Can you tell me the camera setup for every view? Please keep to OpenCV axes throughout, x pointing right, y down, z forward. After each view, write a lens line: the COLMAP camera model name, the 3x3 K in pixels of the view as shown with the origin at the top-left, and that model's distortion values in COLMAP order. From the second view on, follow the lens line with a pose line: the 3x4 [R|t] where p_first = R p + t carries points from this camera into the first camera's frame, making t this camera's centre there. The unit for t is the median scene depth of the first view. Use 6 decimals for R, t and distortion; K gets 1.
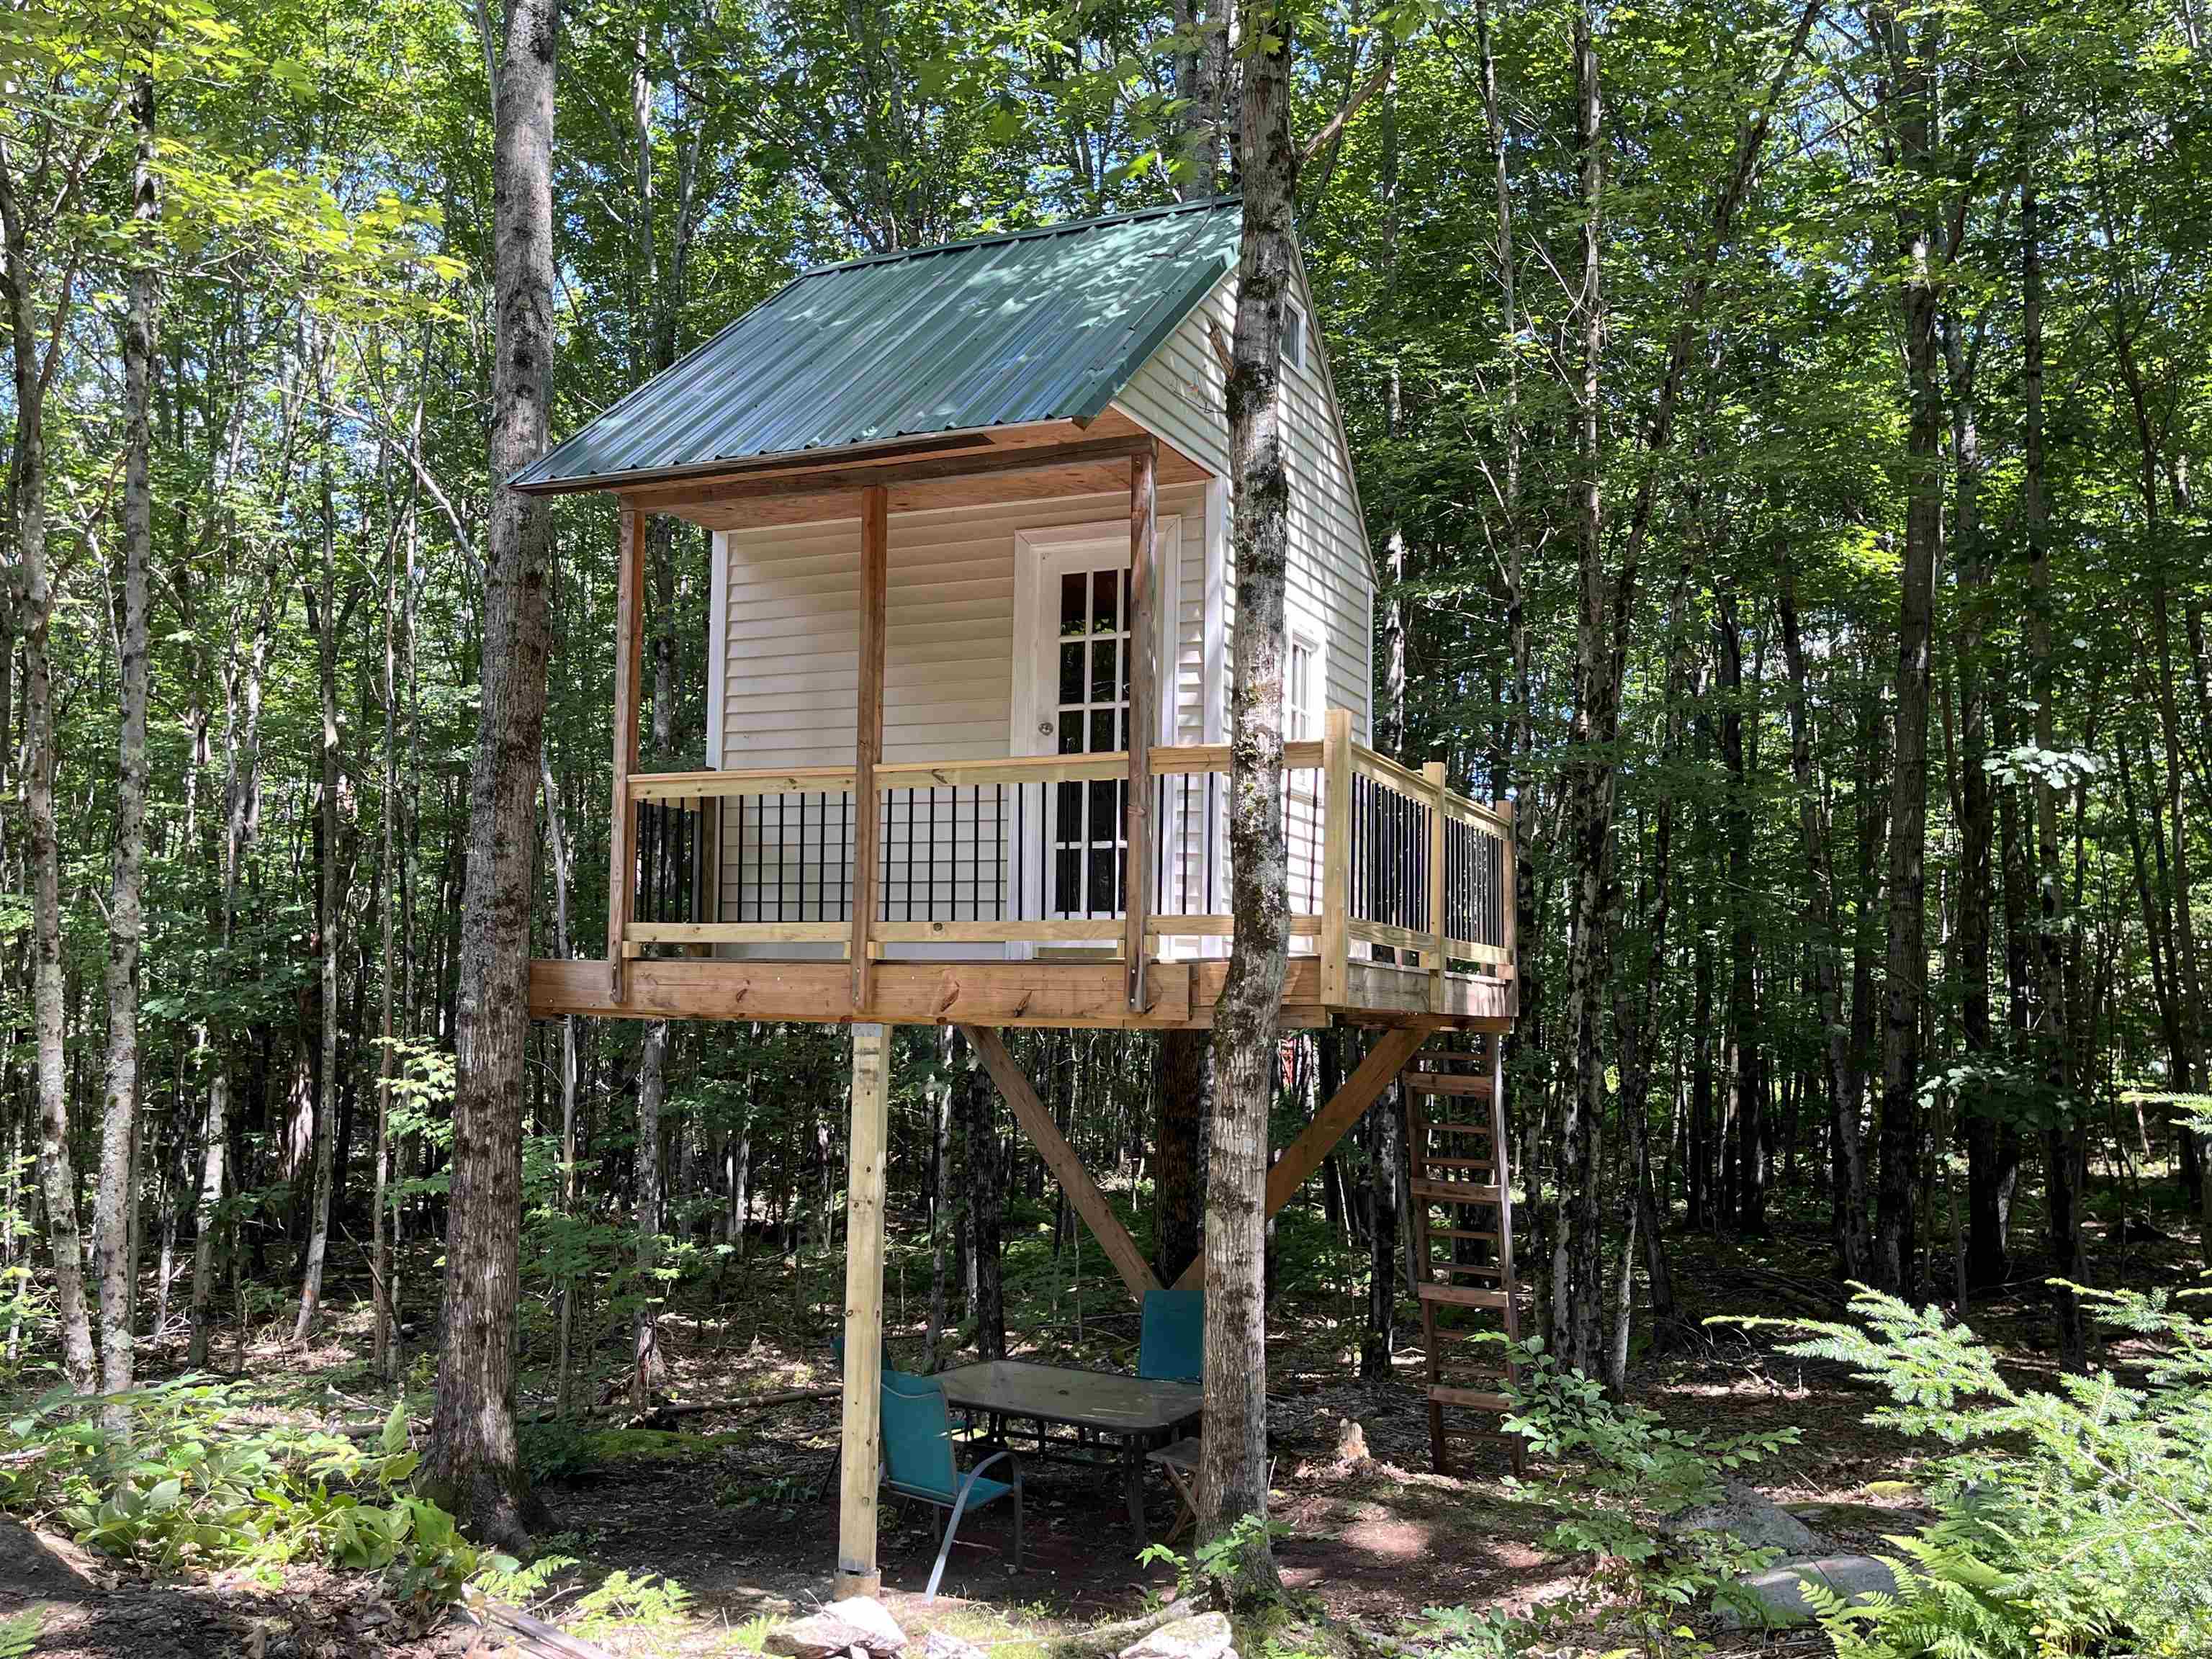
lens RADIAL K [[1900.2, 0, 1106.0], [0, 1900.2, 829.5], [0, 0, 1]] dist [-0.001490, -0.000277]
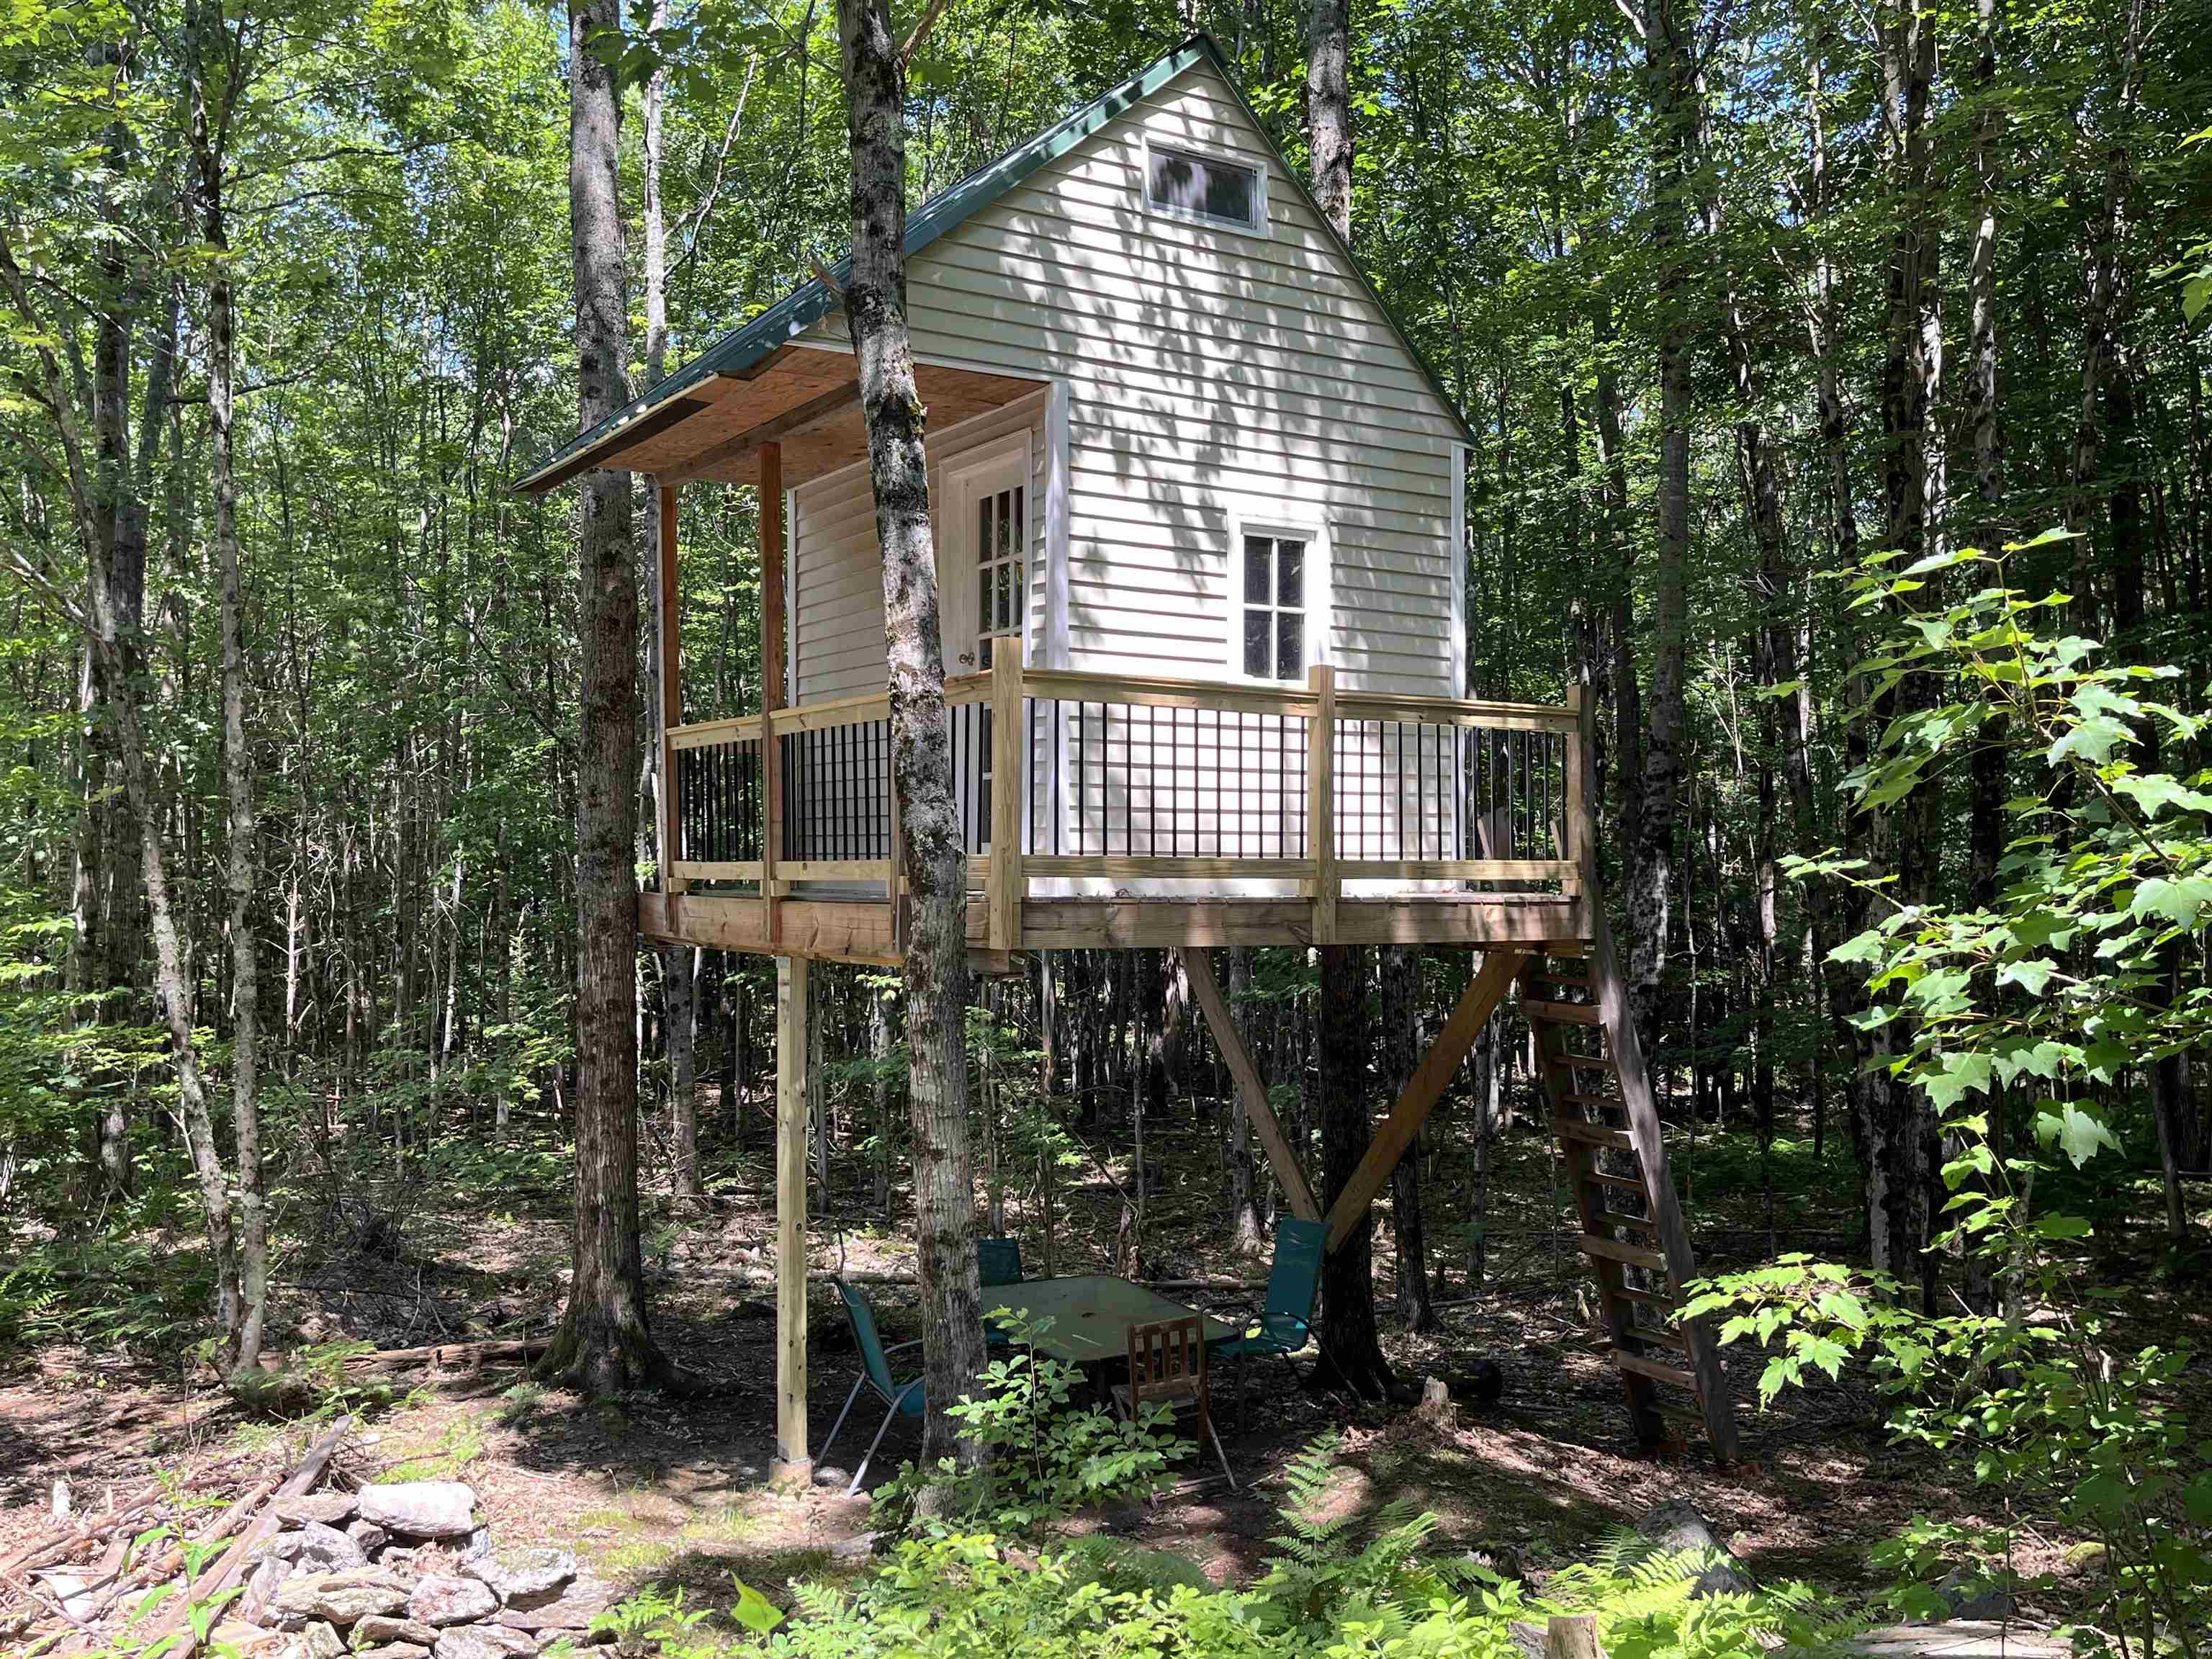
lens RADIAL K [[1900.2, 0, 1106.0], [0, 1900.2, 829.5], [0, 0, 1]] dist [-0.001490, -0.000277]
pose [[0.849872, -0.027871, -0.526251, 0.554372], [0.066403, 0.996305, 0.054473, -0.013442], [0.522788, -0.081240, 0.848583, 0.186481]]
